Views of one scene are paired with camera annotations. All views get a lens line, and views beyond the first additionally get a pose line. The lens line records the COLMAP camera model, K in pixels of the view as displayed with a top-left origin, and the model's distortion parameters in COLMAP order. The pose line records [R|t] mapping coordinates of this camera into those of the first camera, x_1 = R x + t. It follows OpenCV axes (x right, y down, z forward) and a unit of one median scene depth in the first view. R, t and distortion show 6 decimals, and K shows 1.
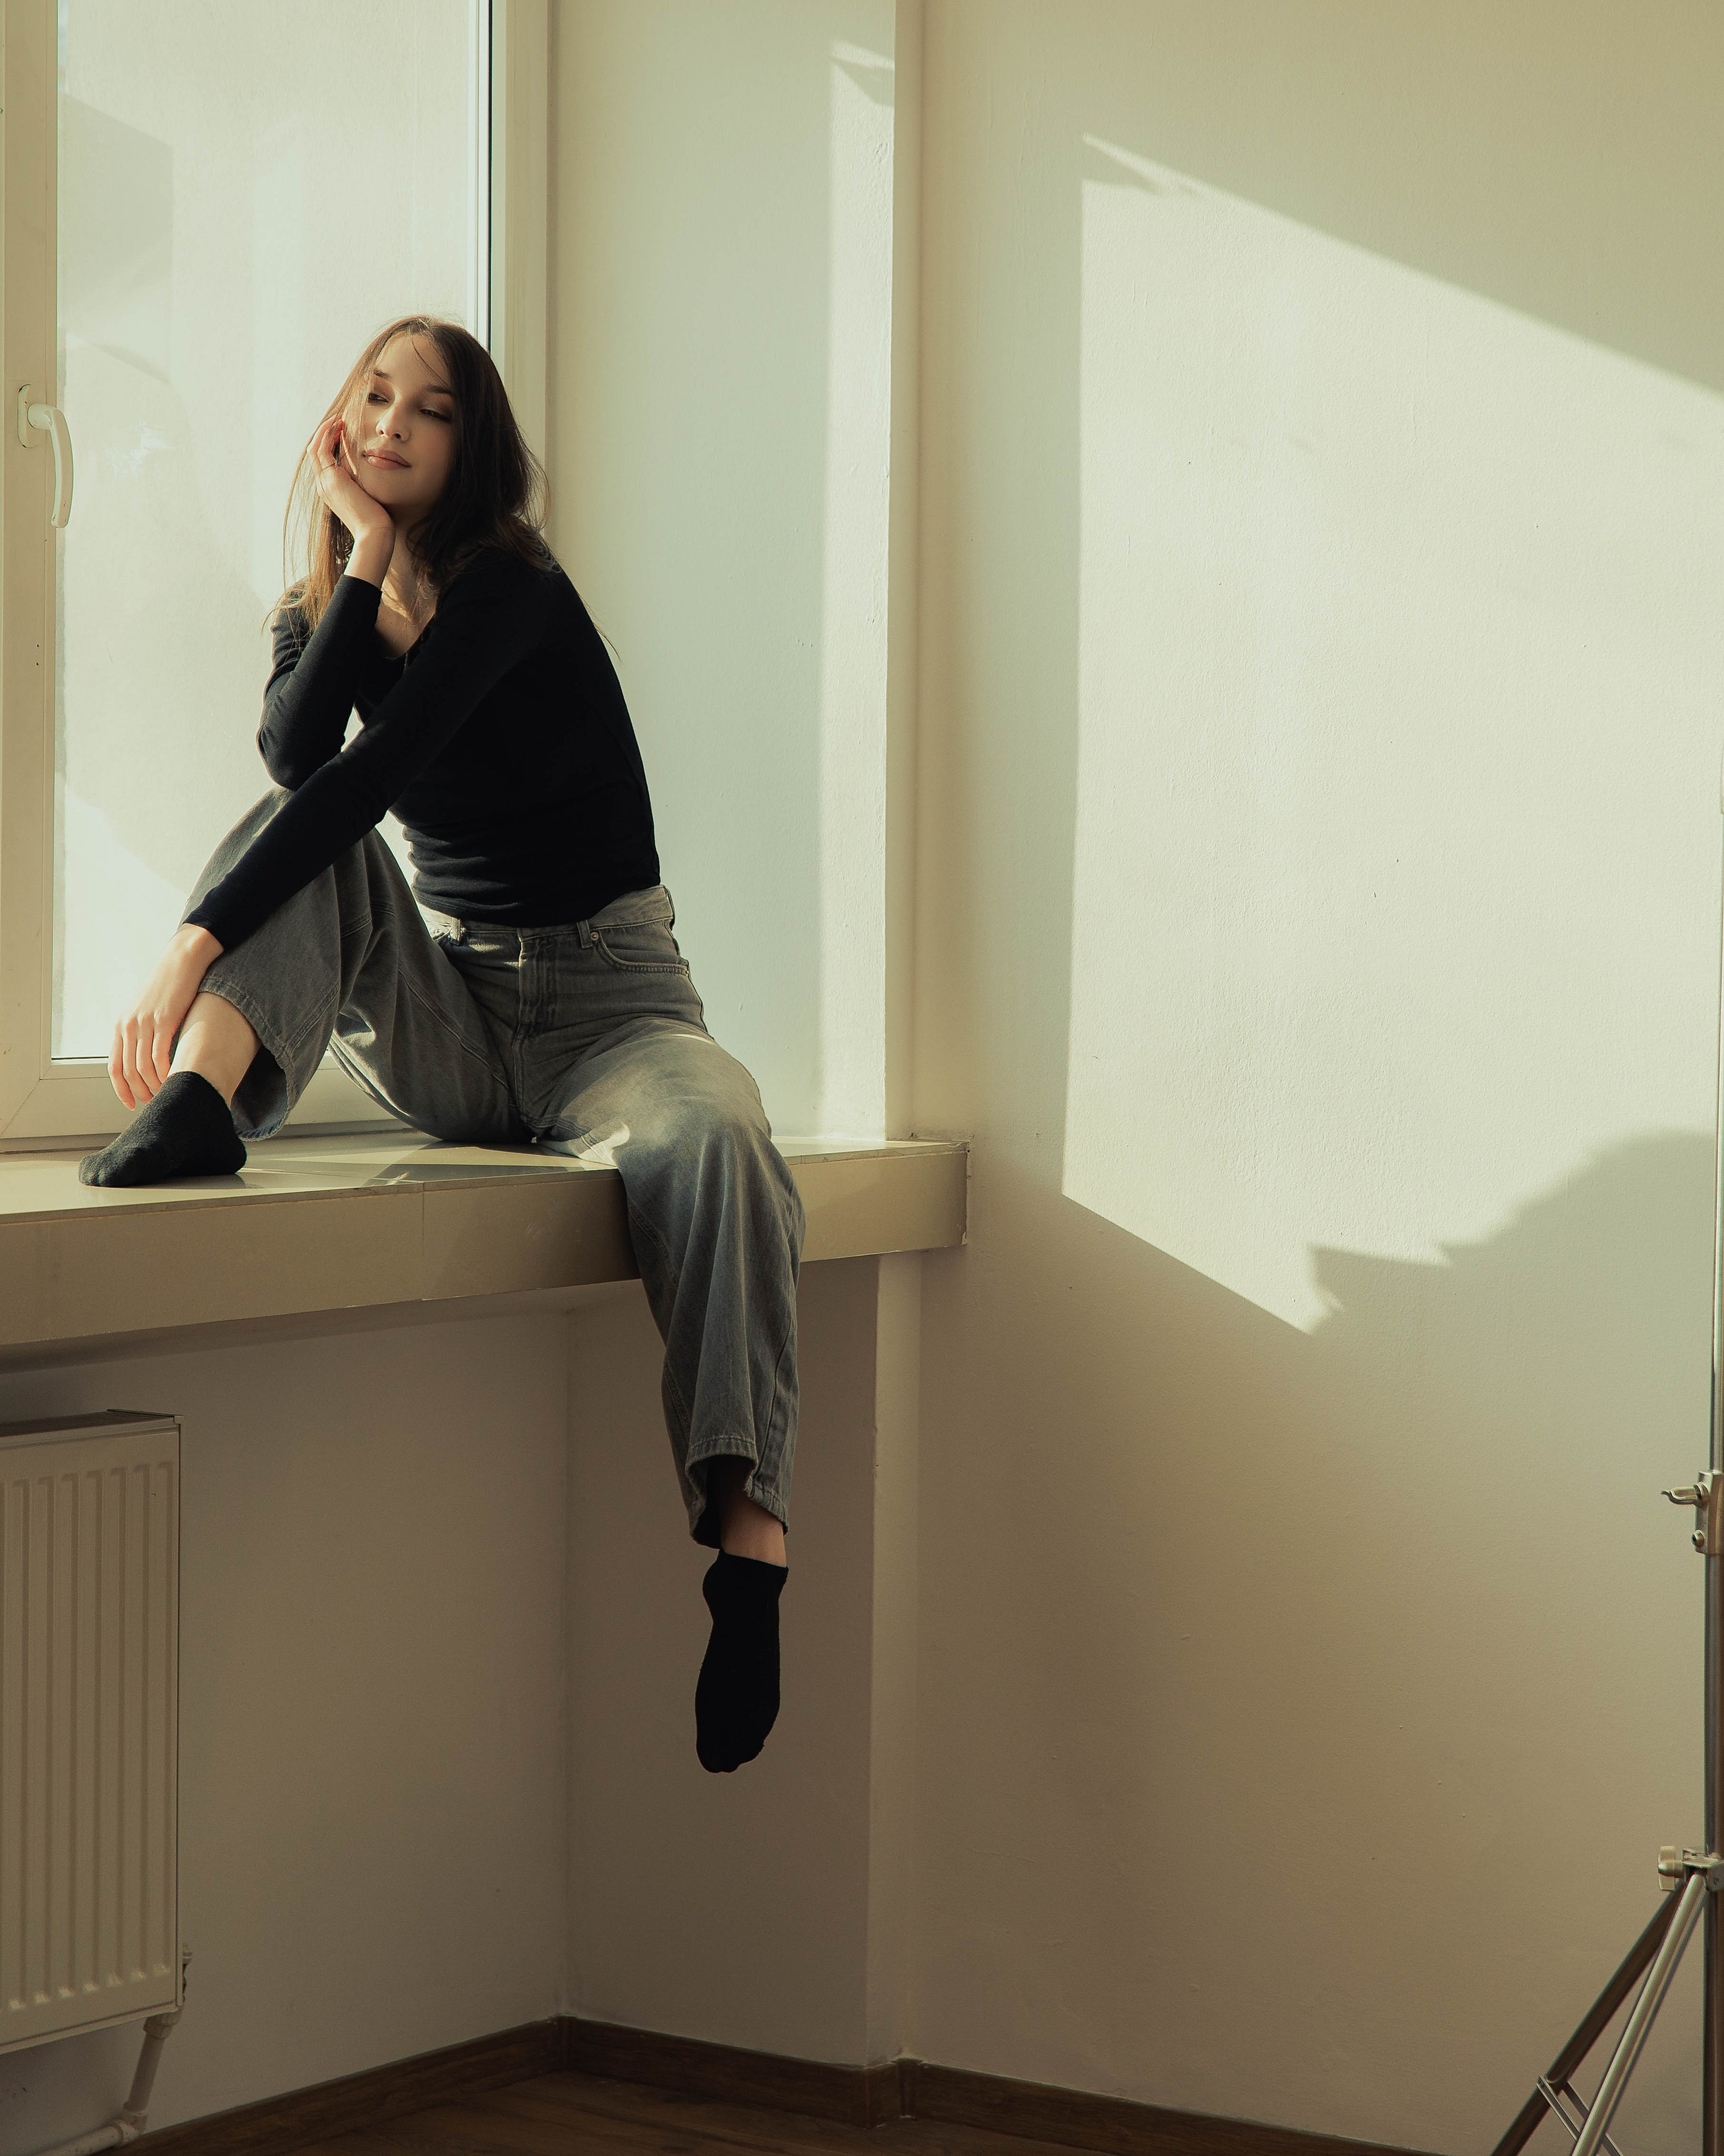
lens RADIAL K [[4435.5, 0, 862.5], [0, 4435.5, 1076.5], [0, 0, 1]] dist [-0.061818, 0.000000]
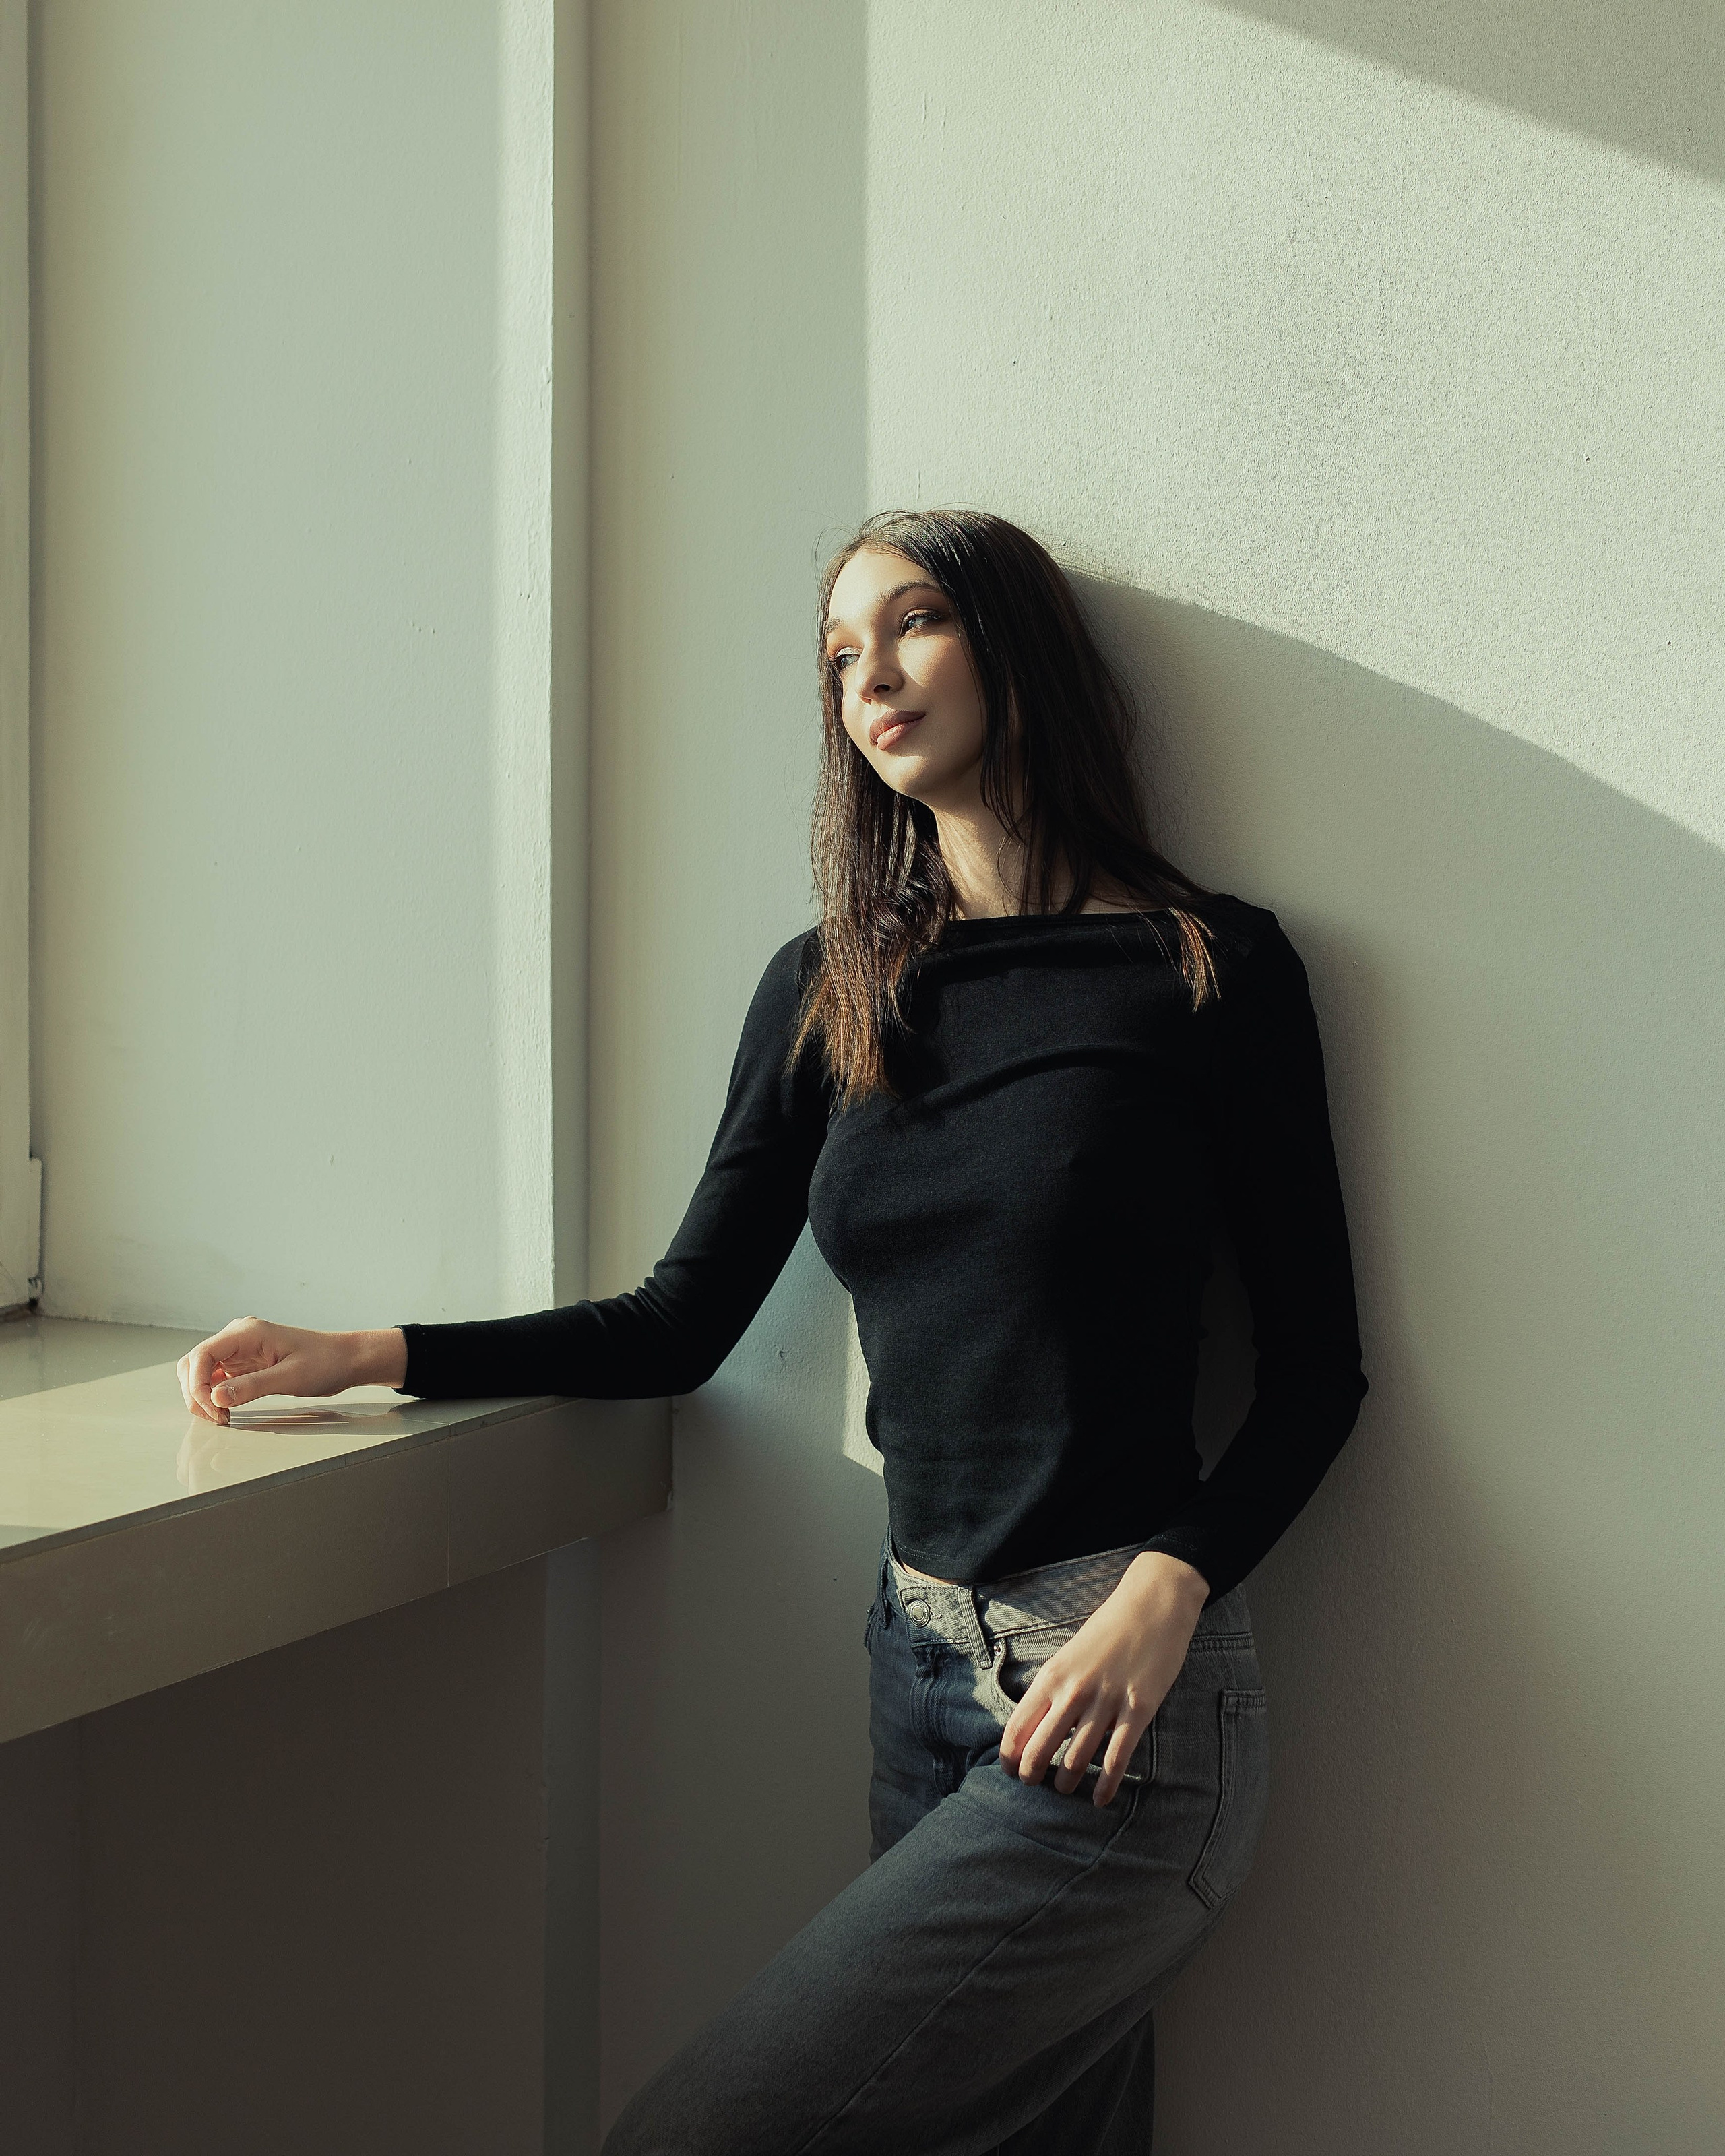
lens RADIAL K [[3264.7, 0, 860.0], [0, 3264.7, 1079.7], [0, 0, 1]] dist [0.002358, 0.000000]
pose [[0.984914, -0.010350, 0.172736, -0.034690], [0.010508, 0.999945, 0.000001, -0.028472], [-0.172726, 0.001814, 0.984968, 0.500865]]
